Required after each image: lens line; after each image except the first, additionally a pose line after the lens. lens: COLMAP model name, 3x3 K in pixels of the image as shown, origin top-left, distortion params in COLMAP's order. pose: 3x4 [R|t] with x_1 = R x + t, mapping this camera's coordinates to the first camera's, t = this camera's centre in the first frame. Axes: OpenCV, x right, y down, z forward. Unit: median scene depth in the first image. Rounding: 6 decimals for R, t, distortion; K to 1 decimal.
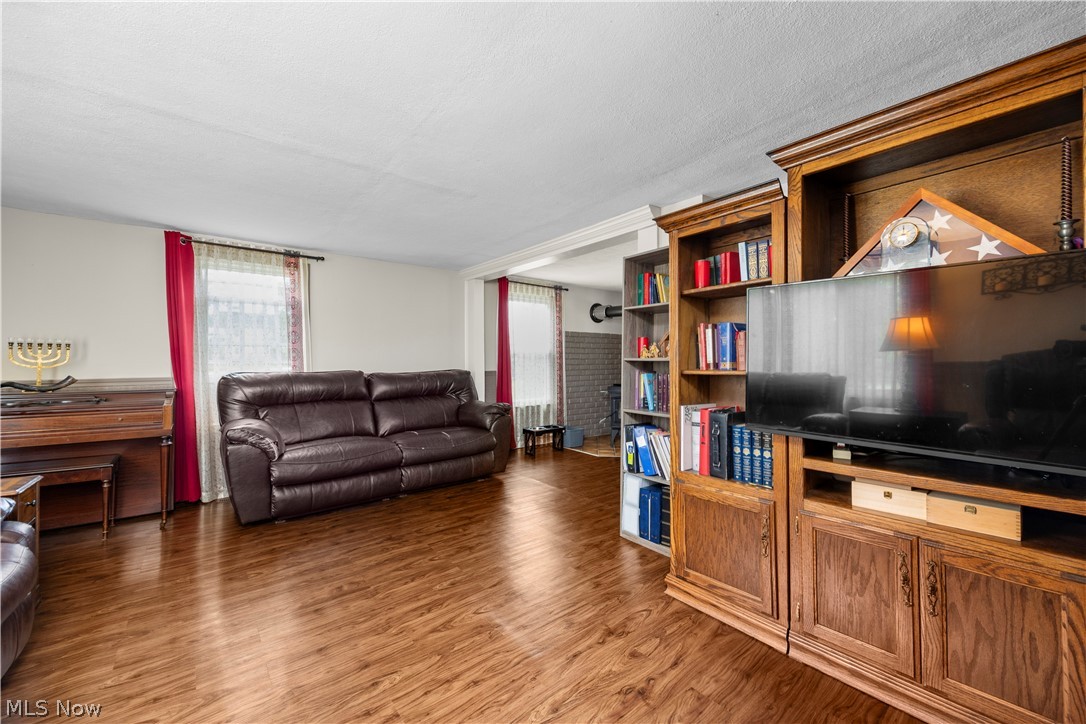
lens RADIAL K [[417.1, 0, 543.0], [0, 417.1, 362.0], [0, 0, 1]] dist [0.000270, 0.000115]
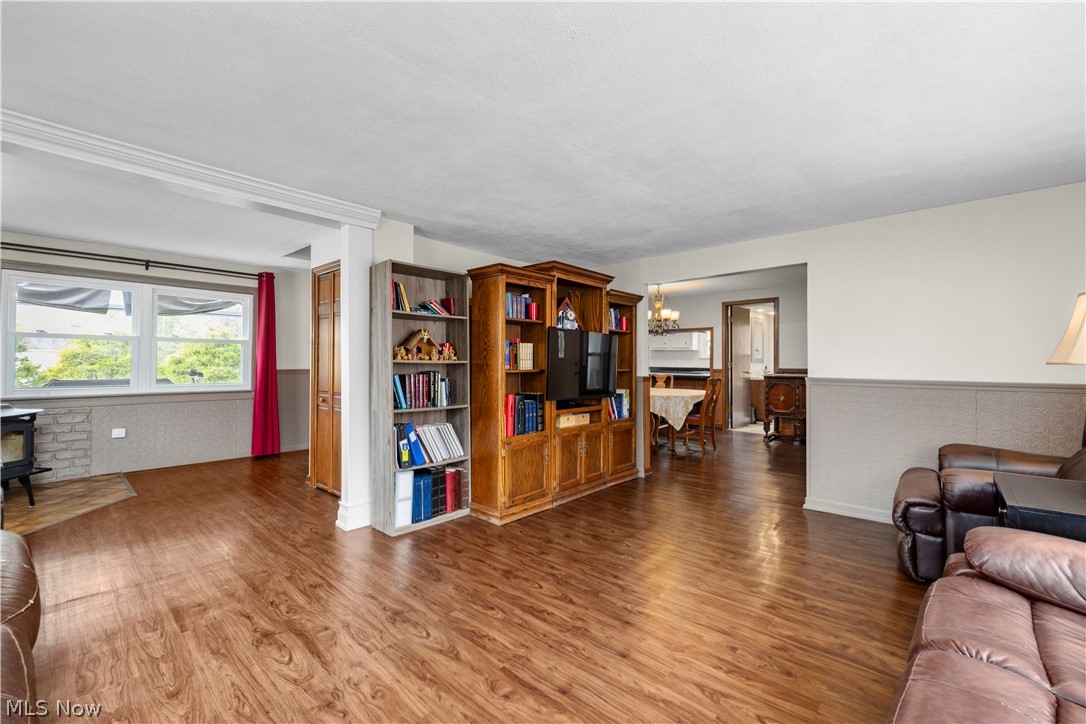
lens RADIAL K [[417.1, 0, 543.0], [0, 417.1, 362.0], [0, 0, 1]] dist [0.000270, 0.000115]
pose [[-0.096730, 0.003759, 0.995304, -1.210489], [-0.004114, 0.999983, -0.004176, -0.004718], [-0.995302, -0.004499, -0.096713, 1.038355]]
